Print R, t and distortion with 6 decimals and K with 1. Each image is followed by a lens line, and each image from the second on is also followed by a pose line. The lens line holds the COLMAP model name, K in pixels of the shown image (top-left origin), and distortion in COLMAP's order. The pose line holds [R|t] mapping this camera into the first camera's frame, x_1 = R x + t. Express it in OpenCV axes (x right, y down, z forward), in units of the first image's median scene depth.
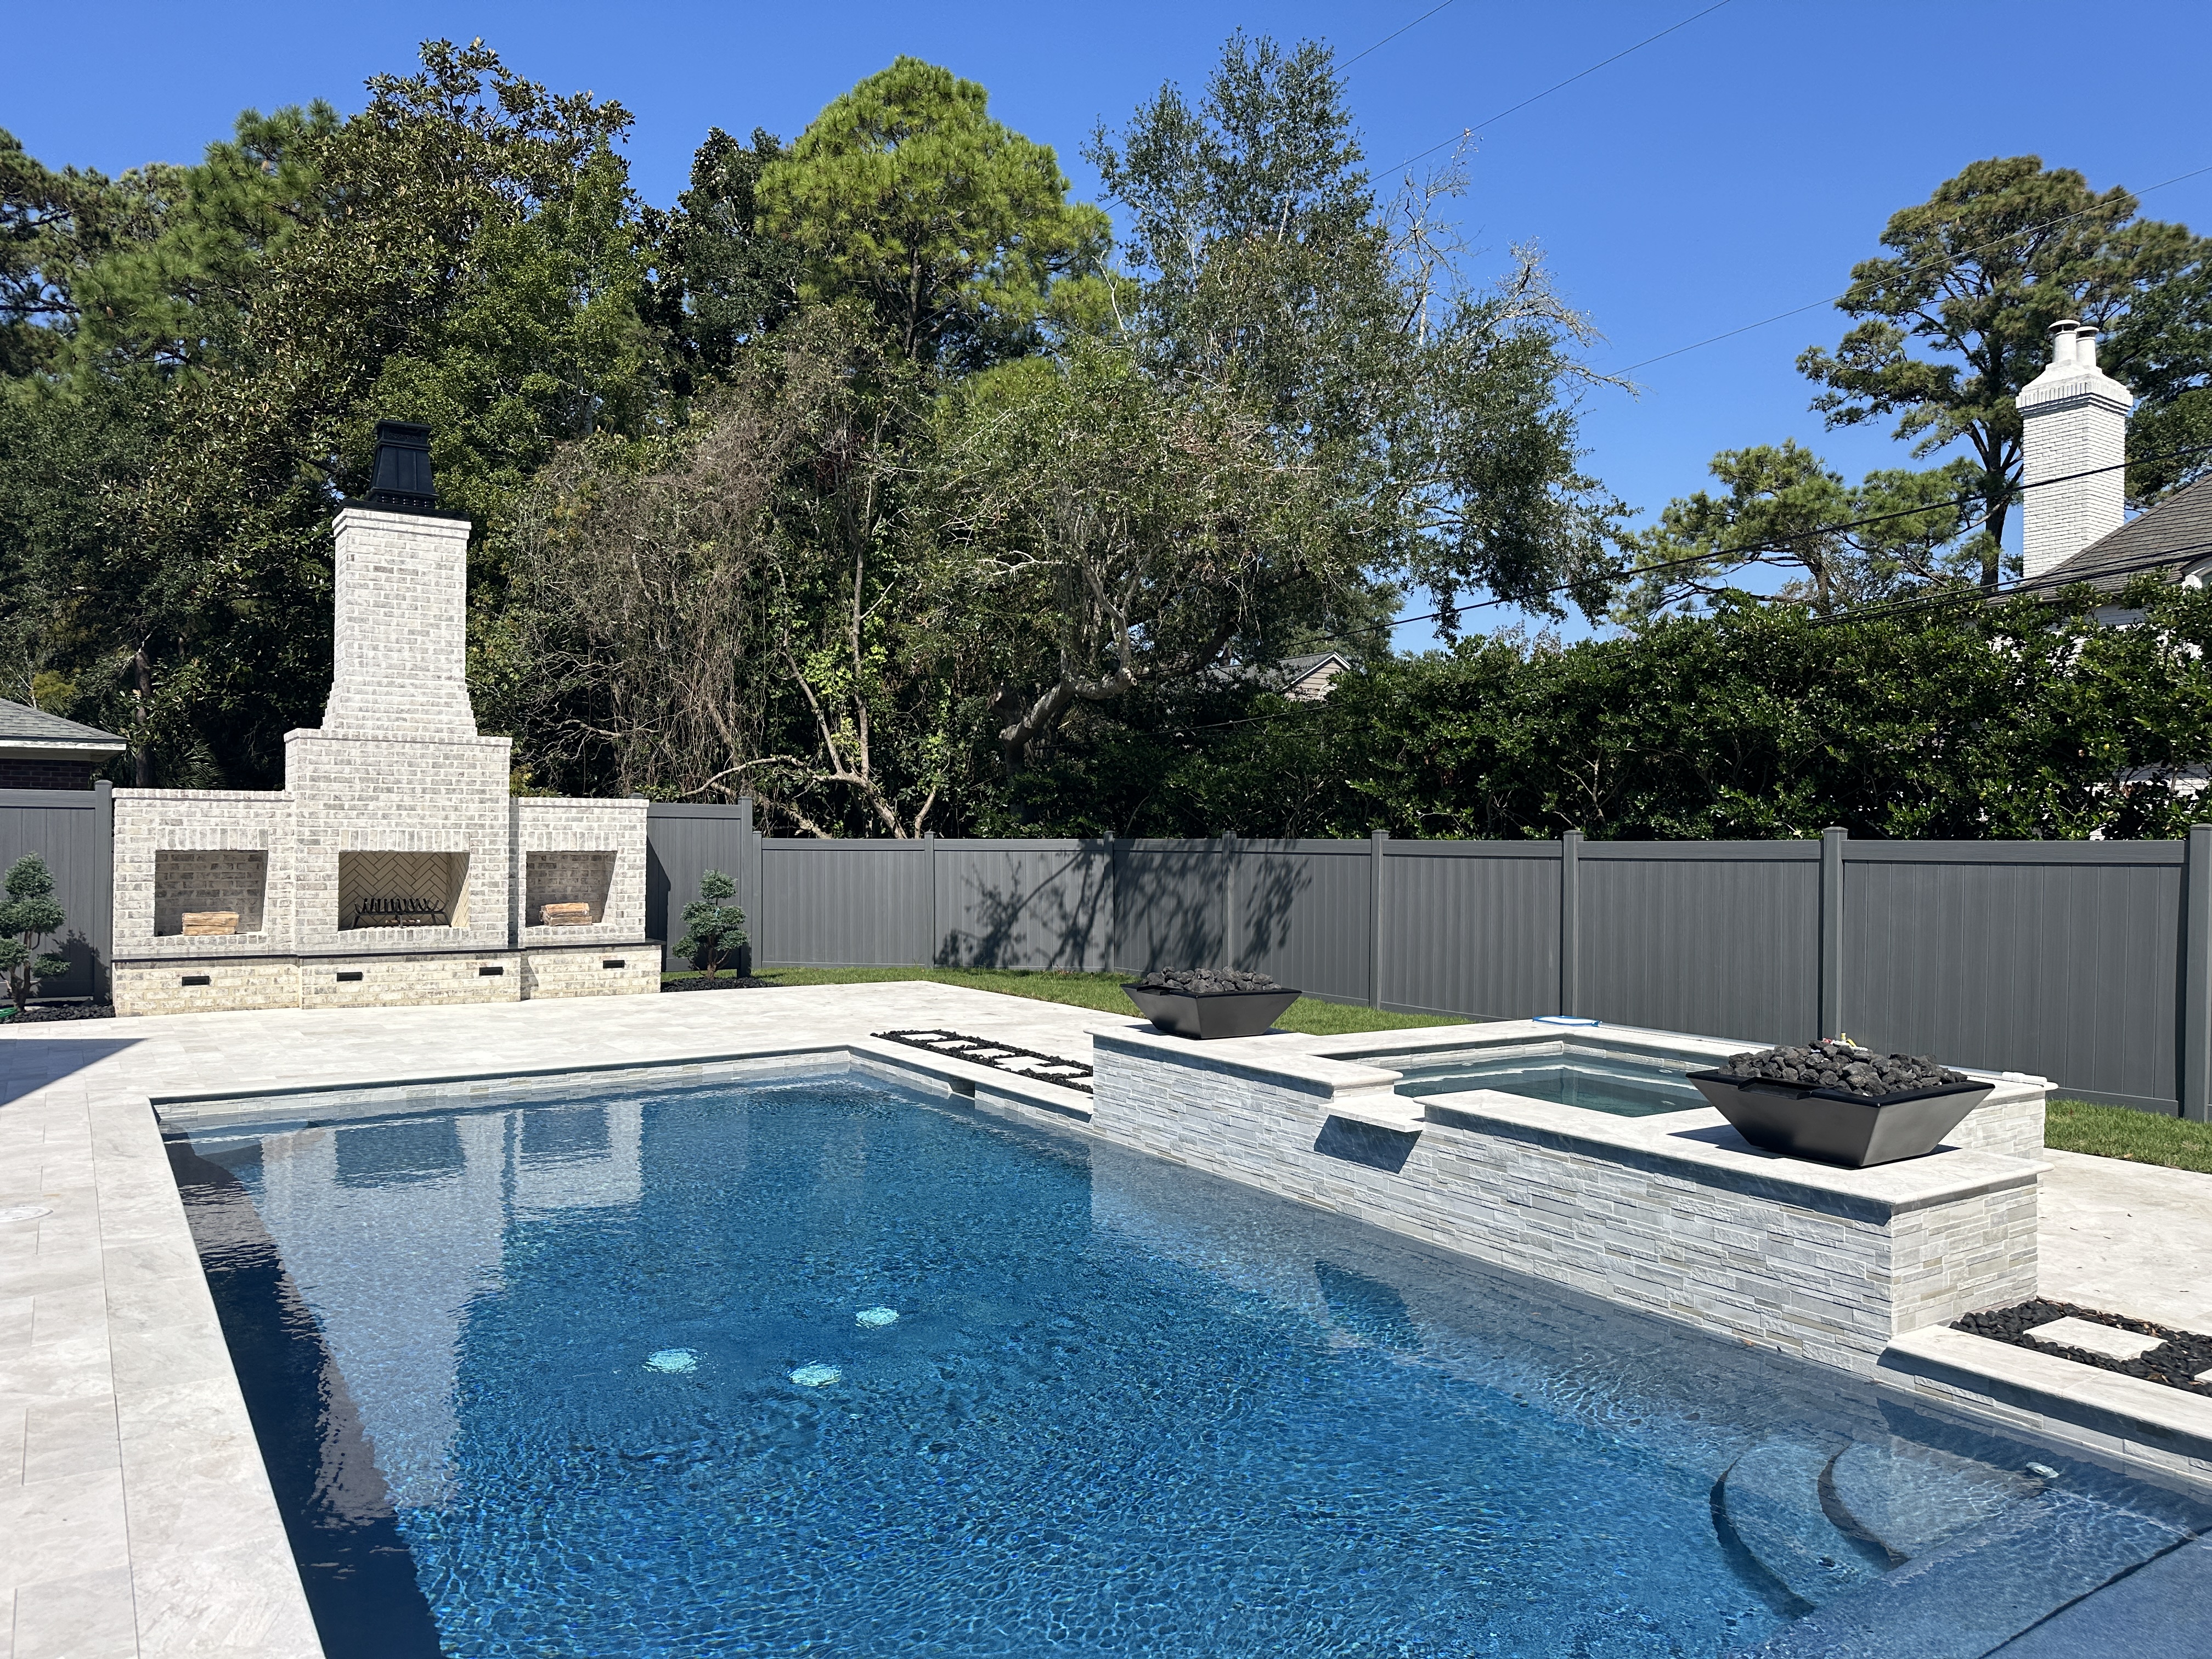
lens RADIAL K [[1554.8, 0, 1107.7], [0, 1554.8, 829.0], [0, 0, 1]] dist [0.035983, -0.039428]
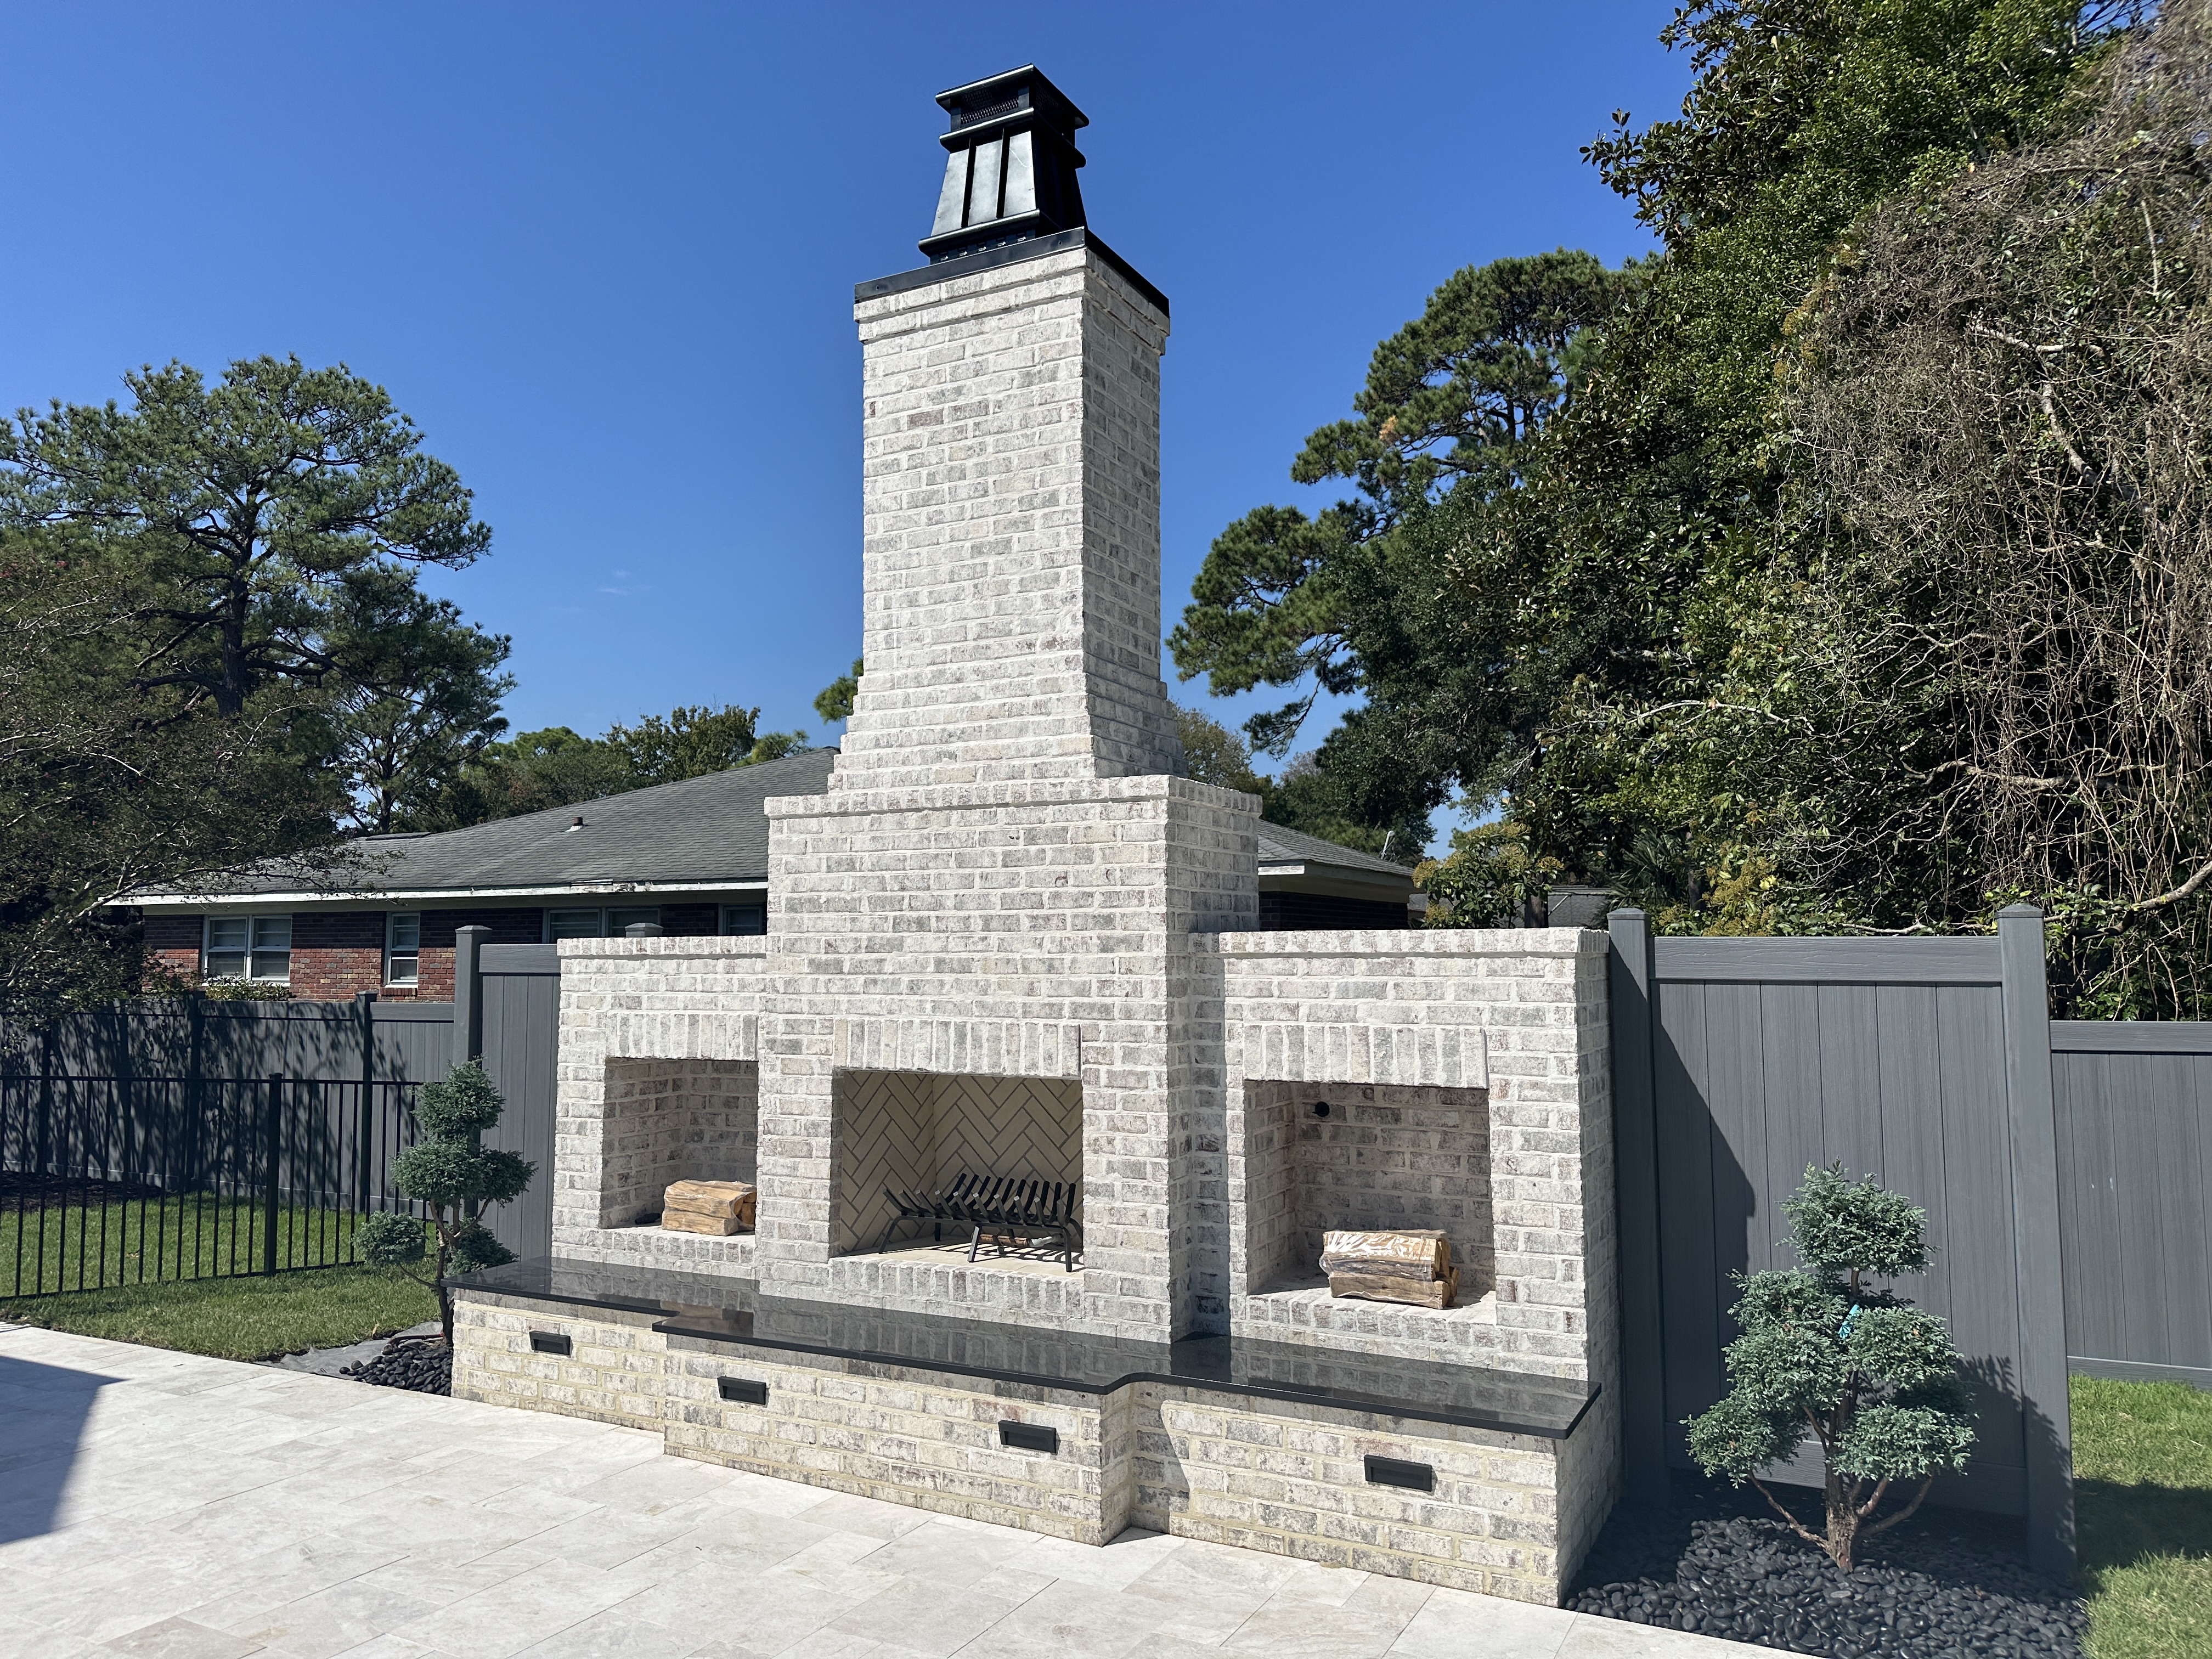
lens RADIAL K [[1554.8, 0, 1036.4], [0, 1554.8, 835.6], [0, 0, 1]] dist [0.035983, -0.039428]
pose [[0.500576, -0.081461, -0.861851, -0.081199], [0.010285, 0.996052, -0.088172, -0.011578], [0.865632, 0.035272, 0.499437, 0.806976]]
